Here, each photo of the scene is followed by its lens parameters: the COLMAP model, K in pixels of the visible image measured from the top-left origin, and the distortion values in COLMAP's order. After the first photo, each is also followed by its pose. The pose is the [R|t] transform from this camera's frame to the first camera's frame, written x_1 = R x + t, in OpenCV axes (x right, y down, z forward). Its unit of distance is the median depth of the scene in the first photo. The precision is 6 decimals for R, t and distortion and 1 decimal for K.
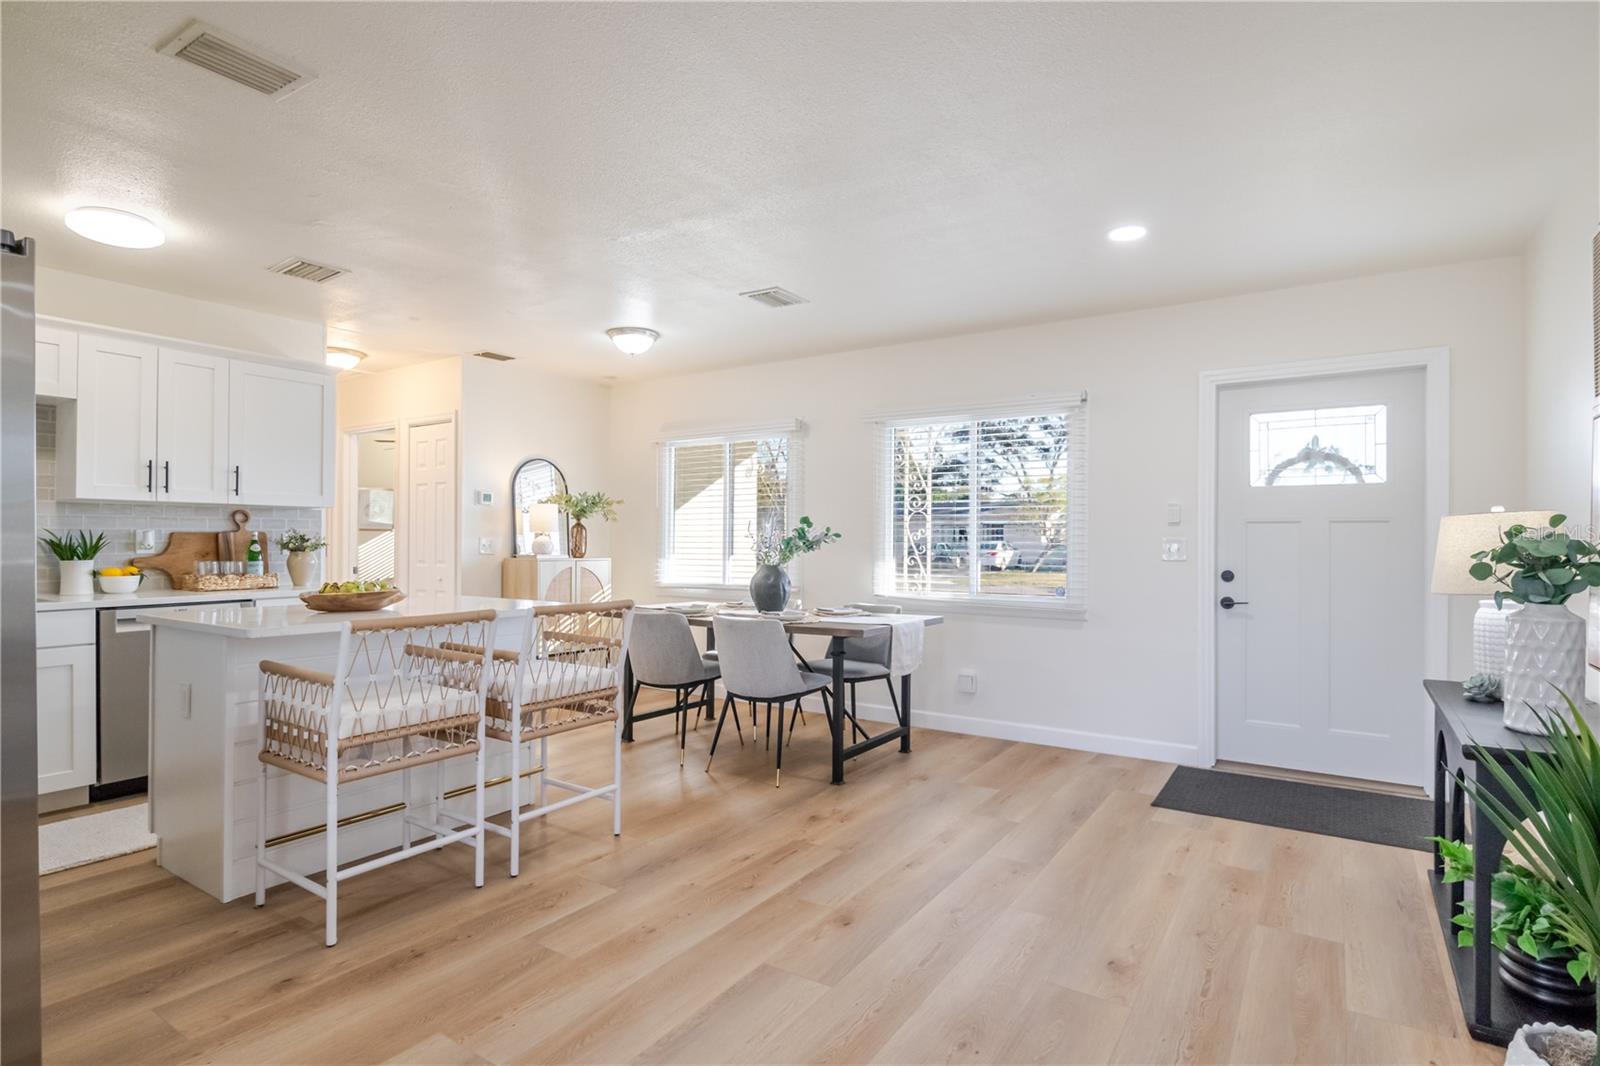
lens RADIAL K [[800.9, 0, 802.8], [0, 800.9, 539.6], [0, 0, 1]] dist [-0.007607, 0.000417]
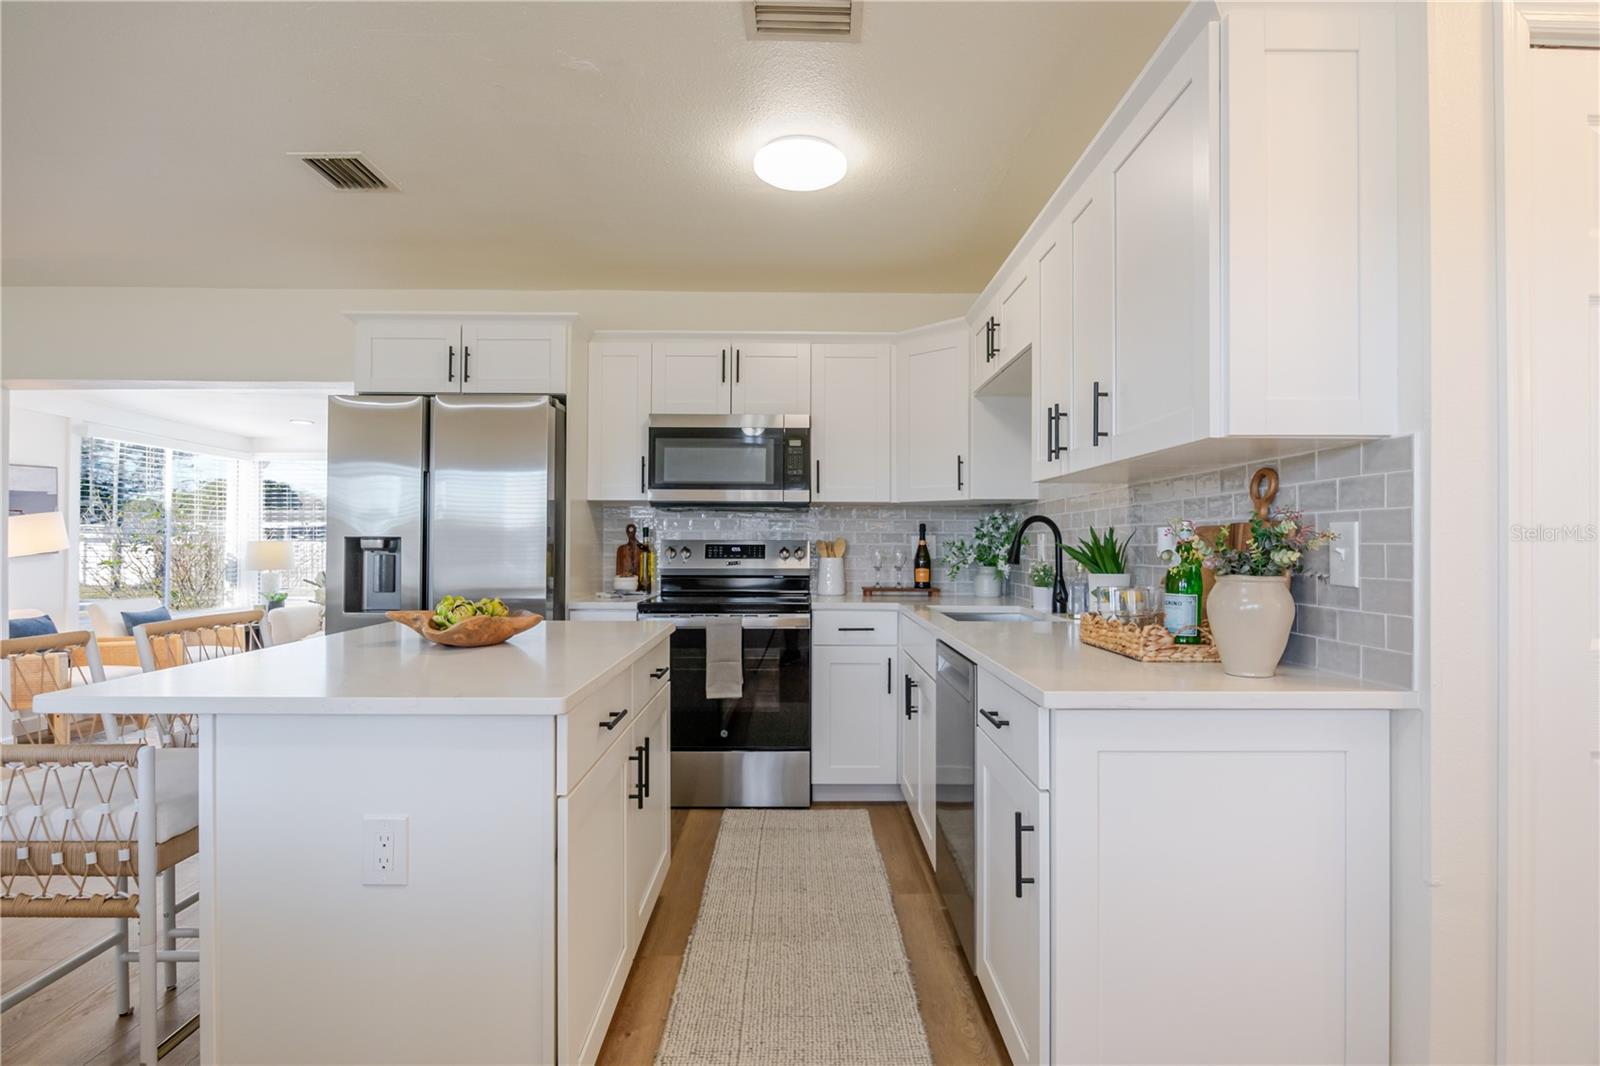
lens RADIAL K [[800.9, 0, 807.8], [0, 800.9, 536.7], [0, 0, 1]] dist [-0.007607, 0.000417]
pose [[-0.825568, -0.010368, -0.564207, -0.318107], [-0.005474, 0.999931, -0.010365, 0.003373], [0.564276, -0.005468, -0.825568, 1.324954]]
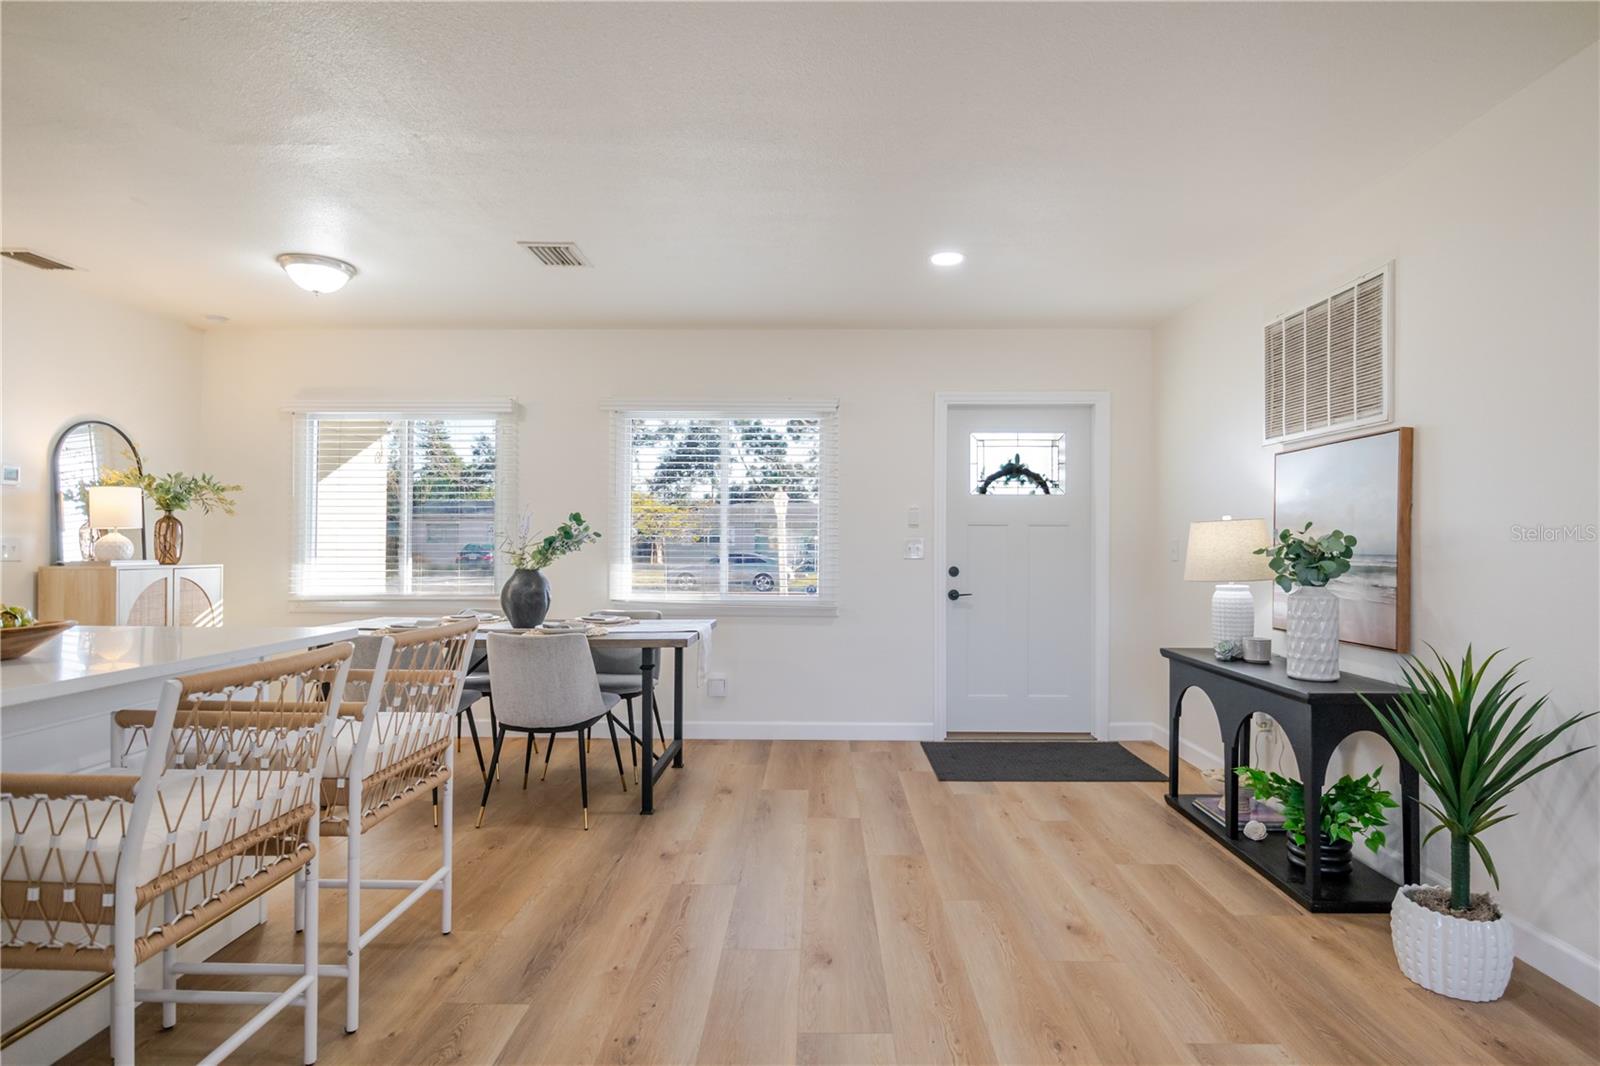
lens RADIAL K [[800.9, 0, 808.4], [0, 800.9, 535.1], [0, 0, 1]] dist [-0.007607, 0.000417]
pose [[0.842271, 0.003675, 0.539041, -0.277403], [-0.000759, 0.999984, -0.005632, 0.000081], [-0.539053, 0.004335, 0.842260, 0.147469]]
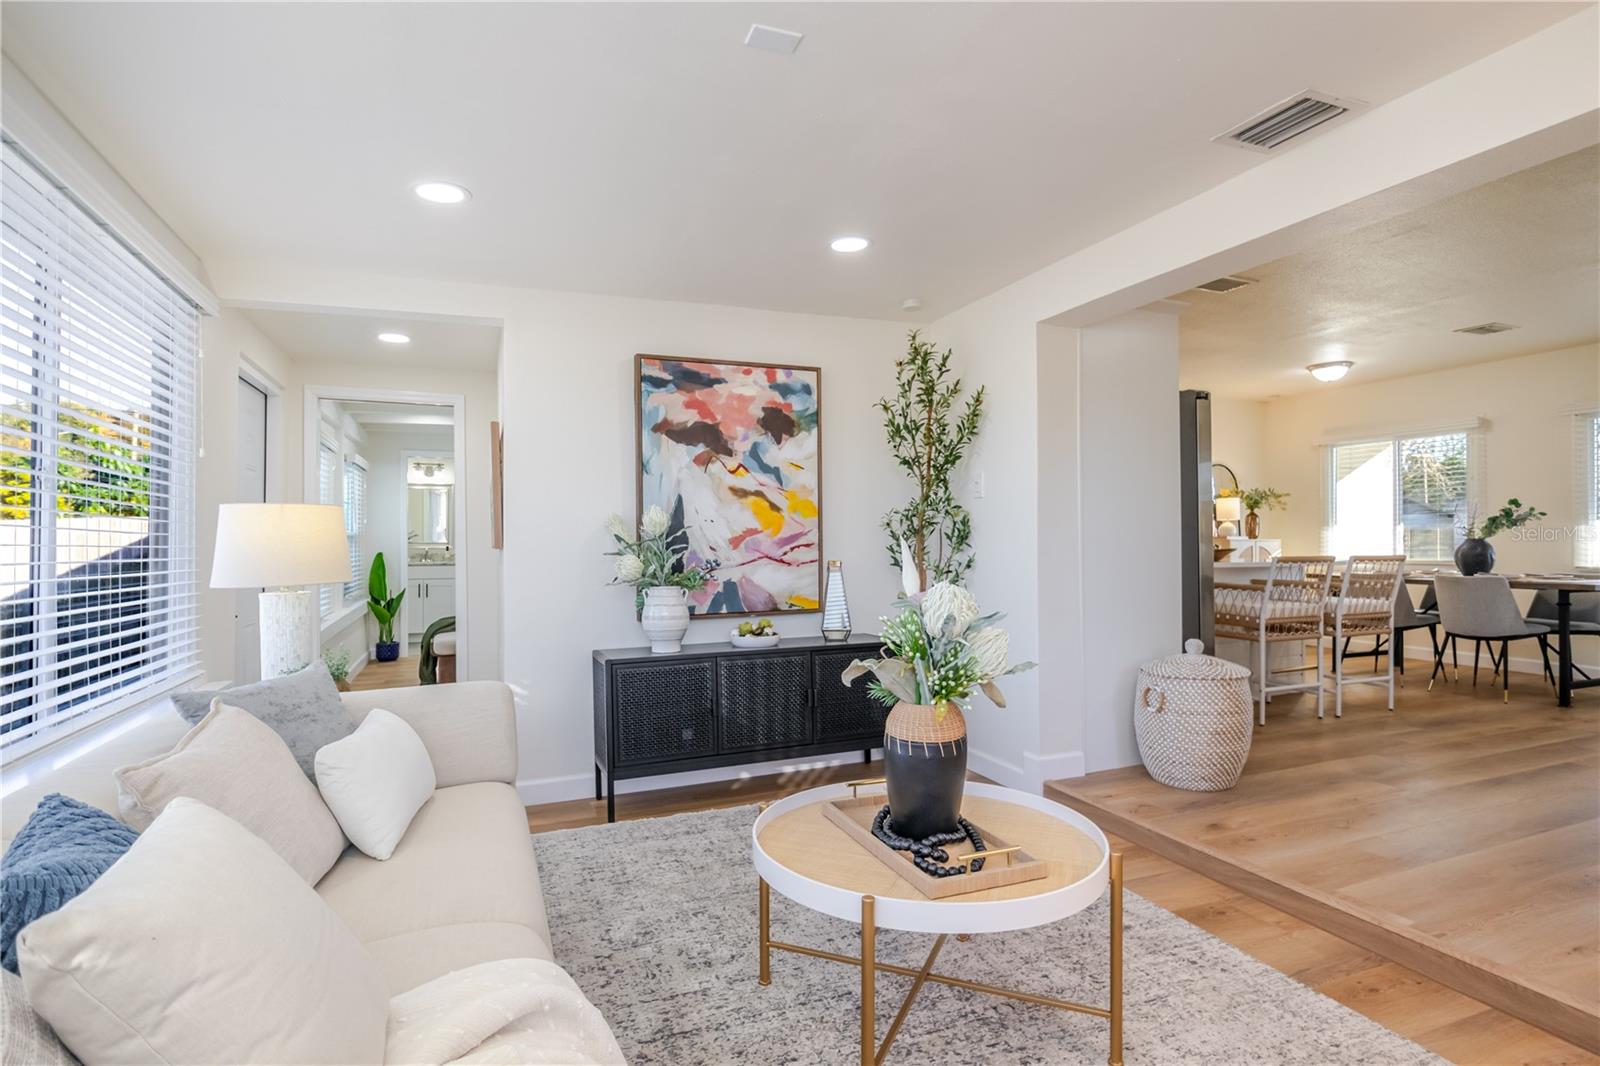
lens RADIAL K [[800.9, 0, 808.6], [0, 800.9, 538.4], [0, 0, 1]] dist [-0.007607, 0.000417]
pose [[0.831711, -0.010412, -0.555111, -0.243808], [0.009846, 0.999944, -0.004004, 0.029265], [0.555121, -0.002136, 0.831767, -0.696531]]
